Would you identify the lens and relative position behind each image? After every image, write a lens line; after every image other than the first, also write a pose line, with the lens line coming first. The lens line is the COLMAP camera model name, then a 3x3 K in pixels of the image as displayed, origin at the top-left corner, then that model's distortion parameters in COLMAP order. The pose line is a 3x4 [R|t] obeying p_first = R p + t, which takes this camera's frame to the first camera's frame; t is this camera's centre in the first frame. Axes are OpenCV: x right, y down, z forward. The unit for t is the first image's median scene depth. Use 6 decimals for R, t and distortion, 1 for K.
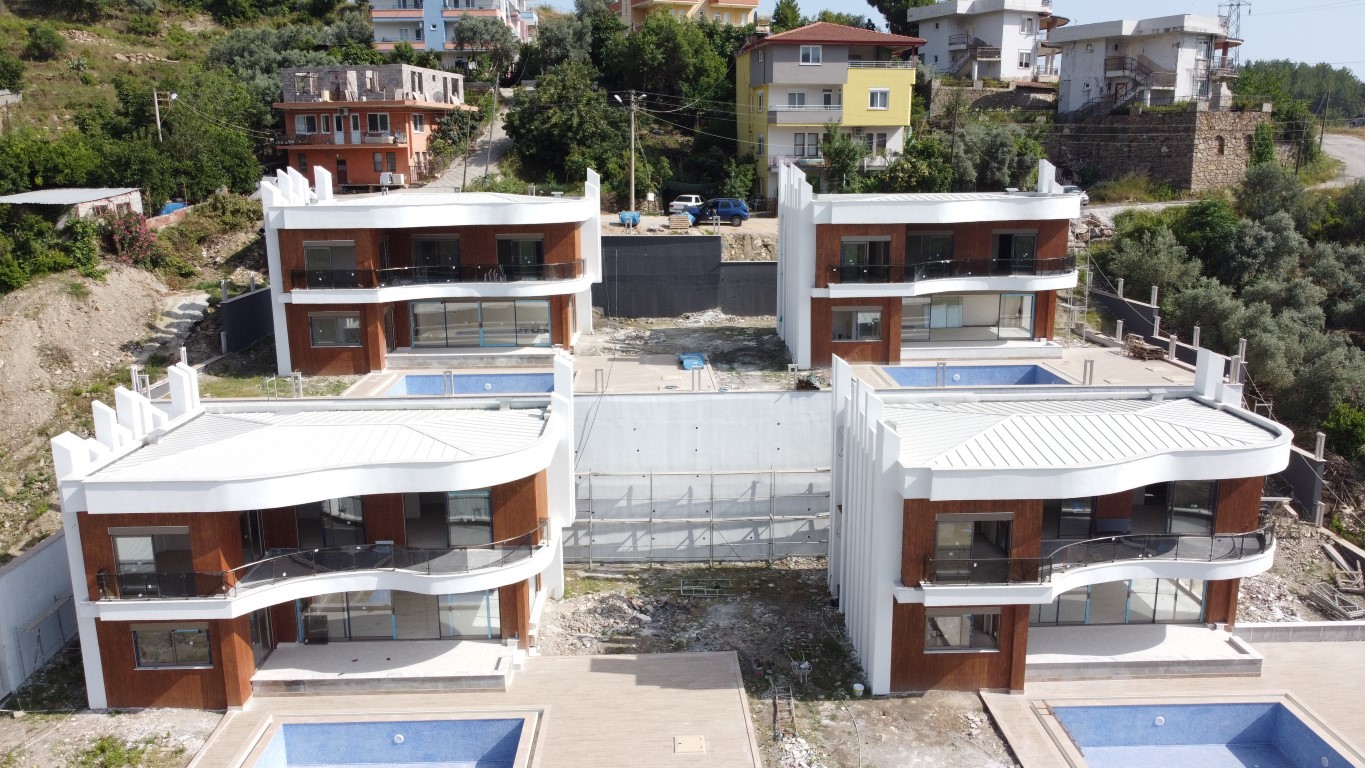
lens RADIAL K [[1031.0, 0, 682.5], [0, 1031.0, 384.0], [0, 0, 1]] dist [-0.003154, -0.004329]
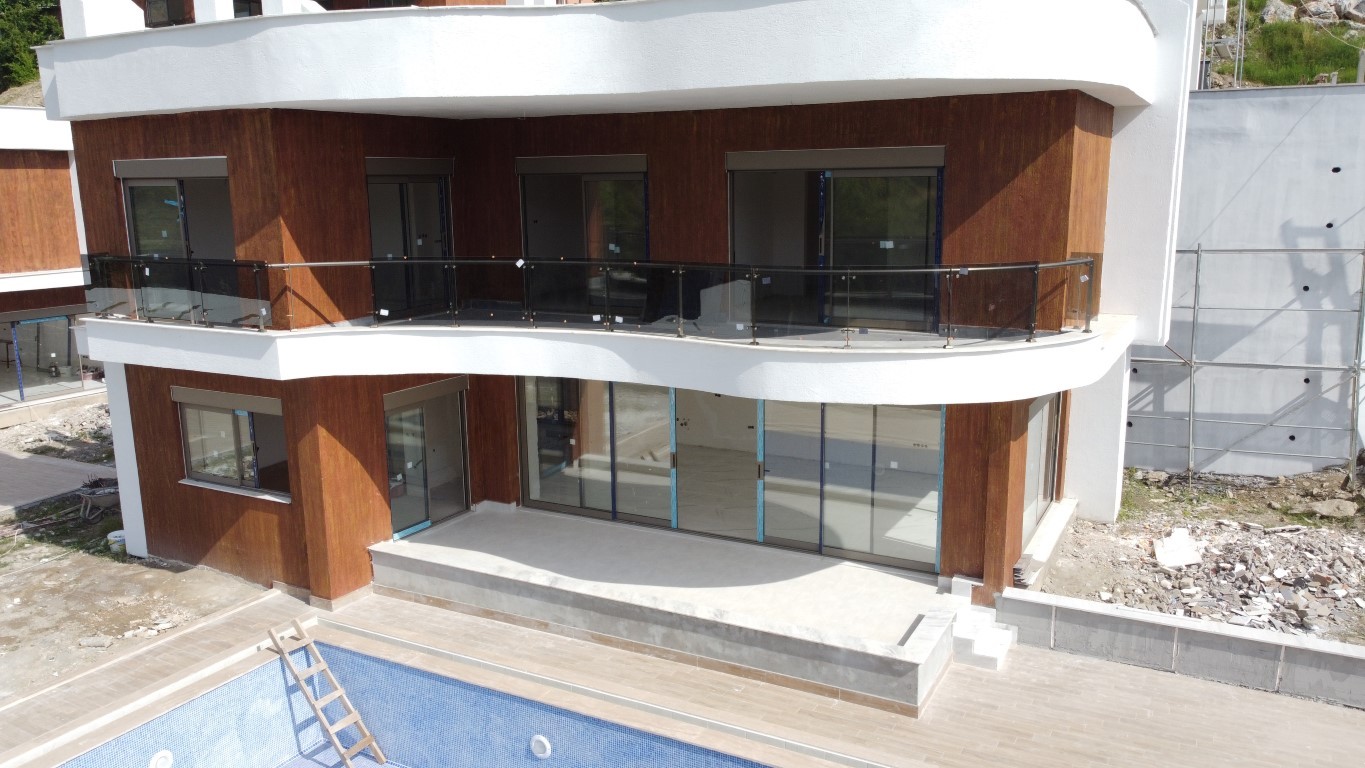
lens RADIAL K [[1031.0, 0, 682.5], [0, 1031.0, 384.0], [0, 0, 1]] dist [-0.003154, -0.004329]
pose [[0.871404, 0.094050, -0.481466, 0.464584], [-0.099446, 0.994939, 0.014367, 0.128699], [0.480380, 0.035361, 0.876347, 0.478802]]
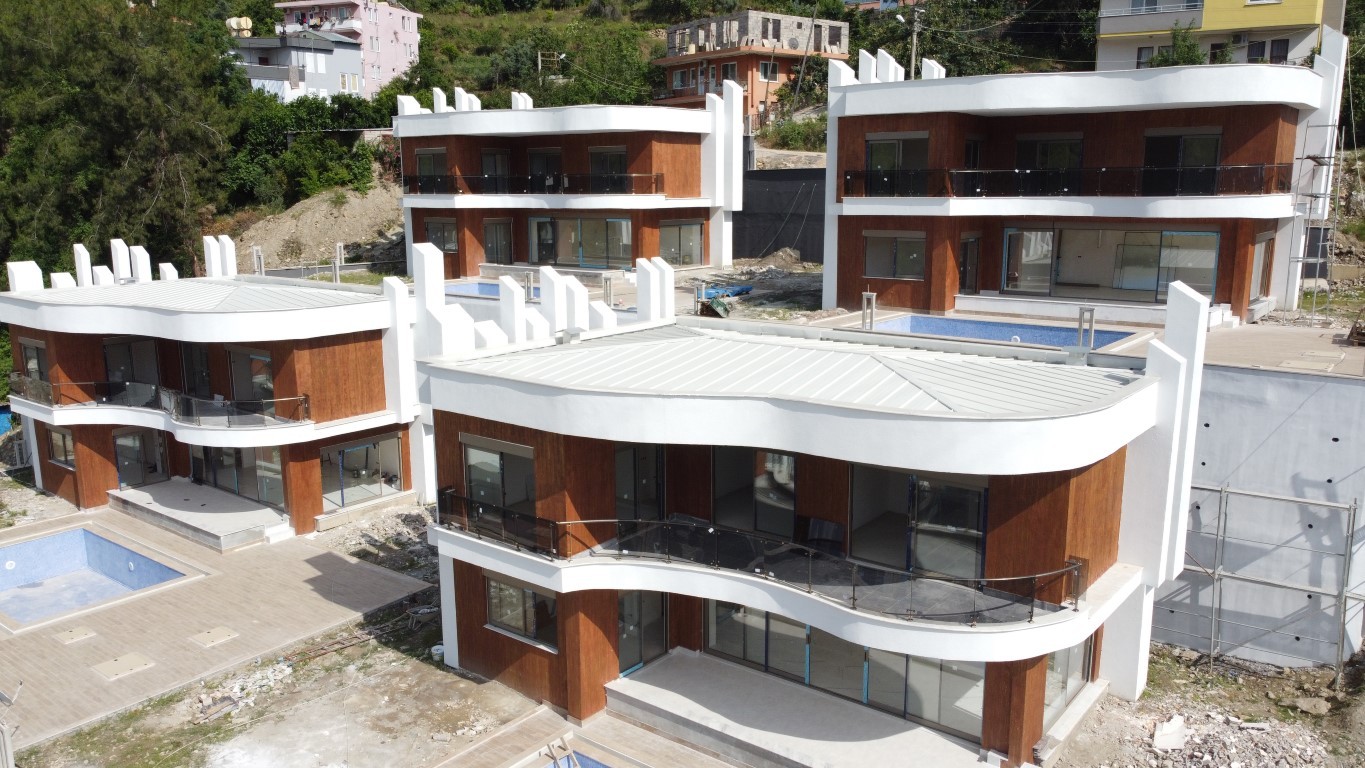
lens RADIAL K [[1031.0, 0, 682.5], [0, 1031.0, 384.0], [0, 0, 1]] dist [-0.003154, -0.004329]
pose [[0.774885, 0.126598, -0.619294, 0.544132], [-0.135641, 0.990218, 0.032704, 0.031128], [0.617377, 0.058660, 0.784477, 0.344805]]
